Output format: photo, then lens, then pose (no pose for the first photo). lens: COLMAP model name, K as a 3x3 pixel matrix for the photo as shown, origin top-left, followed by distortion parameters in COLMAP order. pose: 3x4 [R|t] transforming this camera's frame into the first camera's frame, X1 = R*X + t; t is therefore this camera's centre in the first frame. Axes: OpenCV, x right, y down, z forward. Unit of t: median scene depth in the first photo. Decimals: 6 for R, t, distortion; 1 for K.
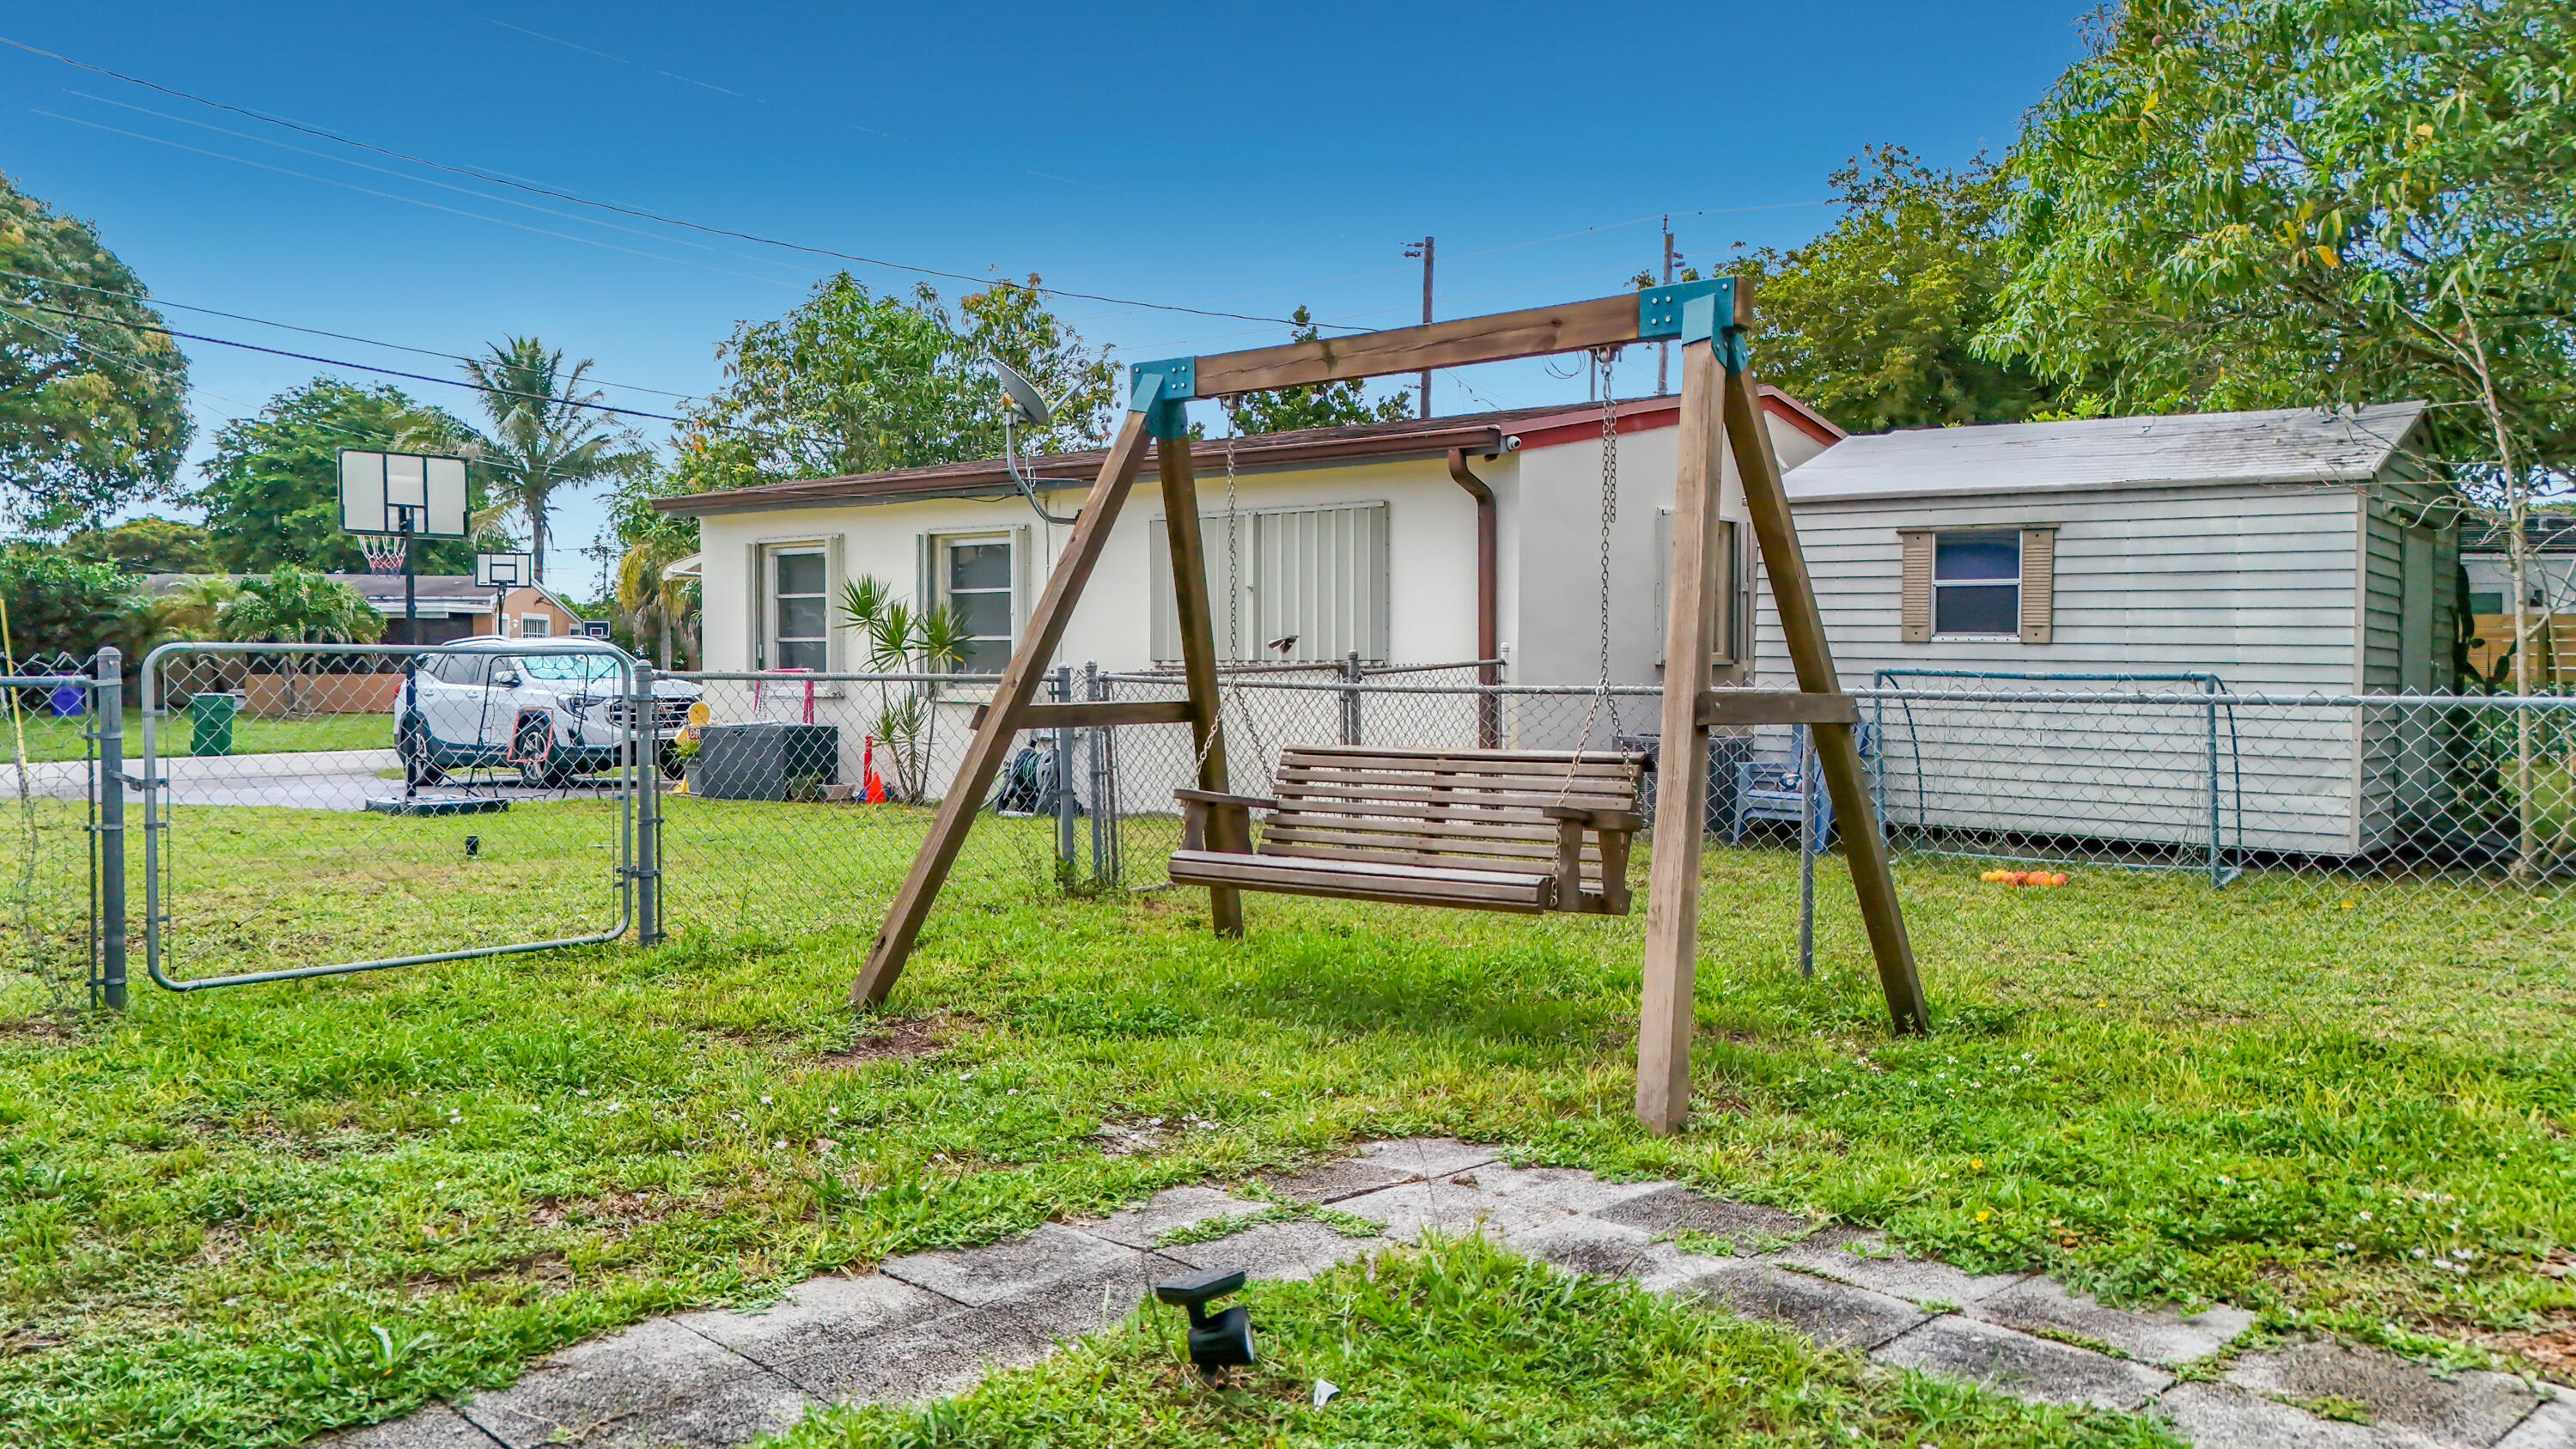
lens RADIAL K [[1966.1, 0, 1181.0], [0, 1966.1, 668.3], [0, 0, 1]] dist [0.055215, -0.080949]
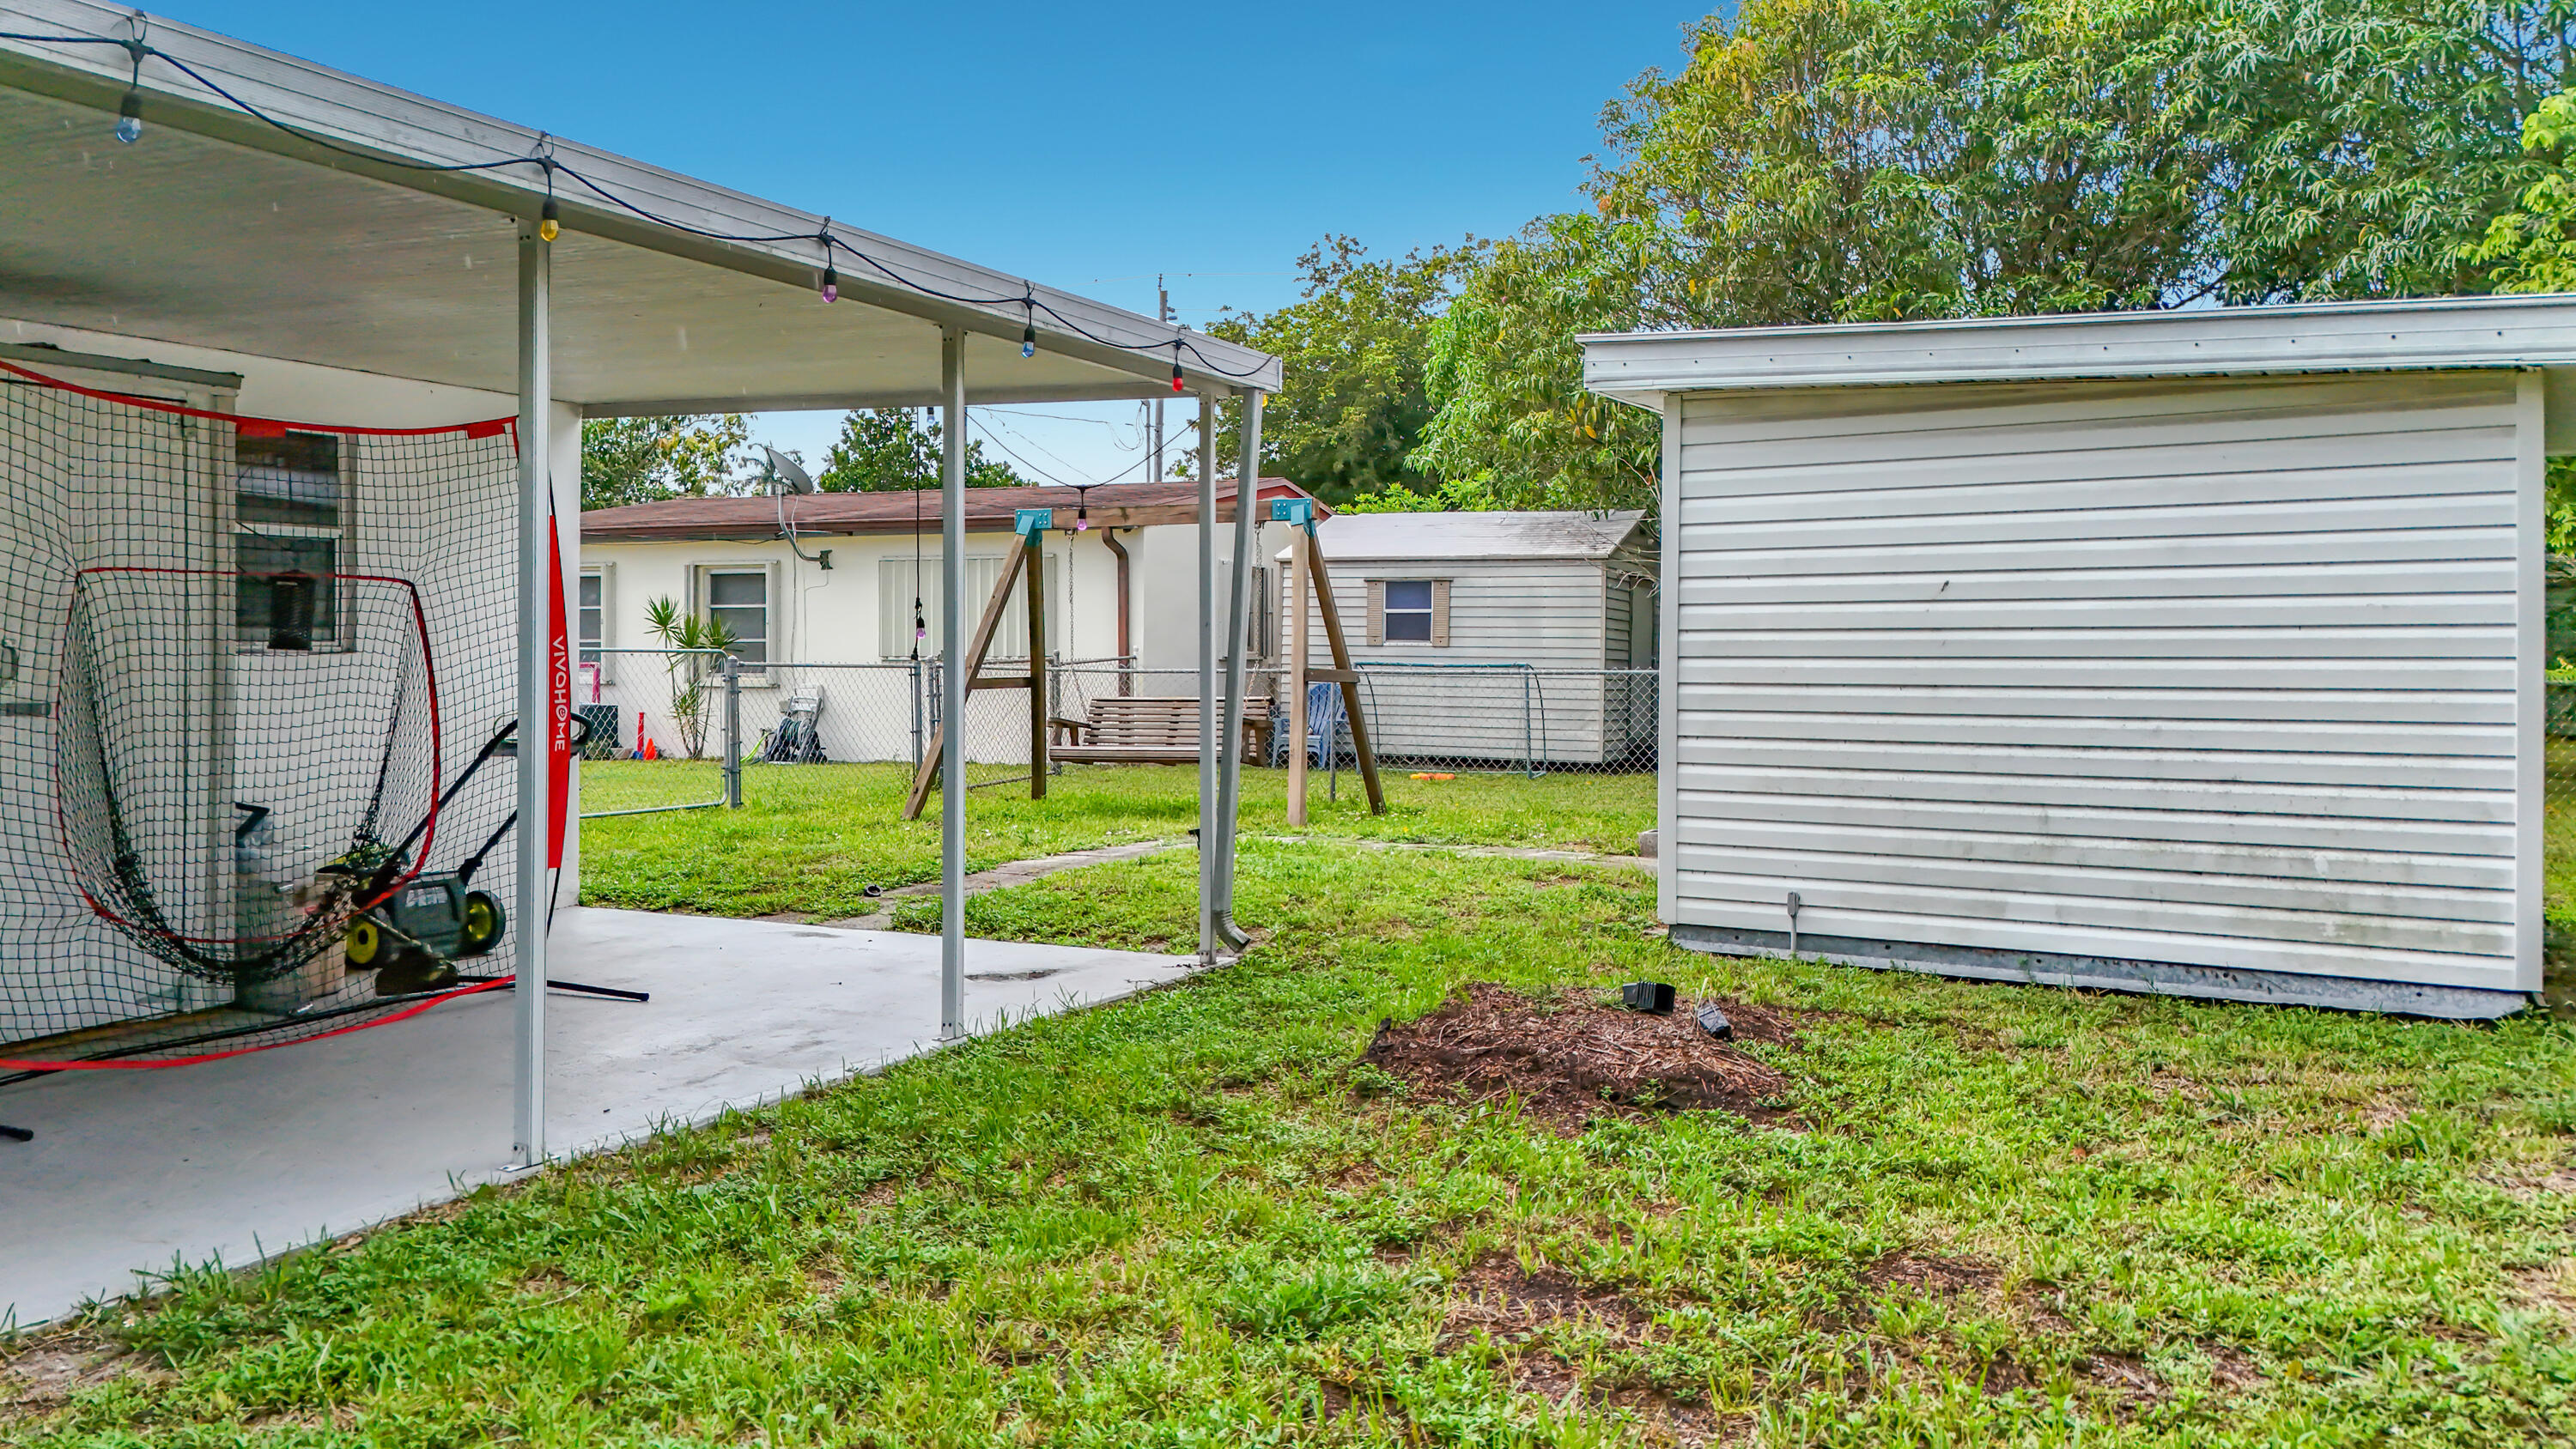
lens RADIAL K [[1965.8, 0, 1181.0], [0, 1965.8, 668.3], [0, 0, 1]] dist [0.055215, -0.080949]
pose [[0.965138, -0.000856, 0.261738, -0.237686], [0.000721, 1.000000, 0.000611, 0.005003], [-0.261739, -0.000401, 0.965139, -0.602561]]
